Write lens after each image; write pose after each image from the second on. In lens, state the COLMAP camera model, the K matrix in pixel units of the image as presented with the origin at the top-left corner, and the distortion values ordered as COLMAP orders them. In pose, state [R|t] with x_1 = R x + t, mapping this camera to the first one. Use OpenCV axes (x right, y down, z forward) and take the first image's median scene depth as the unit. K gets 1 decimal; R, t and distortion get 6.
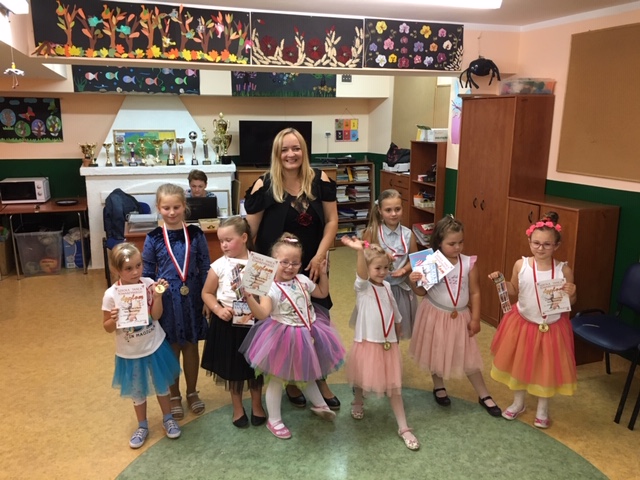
lens RADIAL K [[557.5, 0, 316.8], [0, 557.5, 240.5], [0, 0, 1]] dist [0.086042, -0.113695]
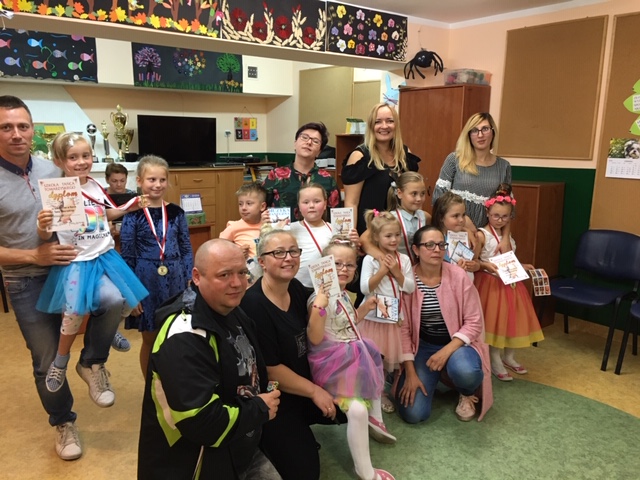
lens RADIAL K [[557.5, 0, 325.7], [0, 557.5, 241.0], [0, 0, 1]] dist [0.086042, -0.113695]
pose [[0.946295, -0.055293, 0.318542, -0.241849], [0.064302, 0.997771, -0.017827, 0.038527], [-0.316847, 0.037352, 0.947741, 0.082134]]
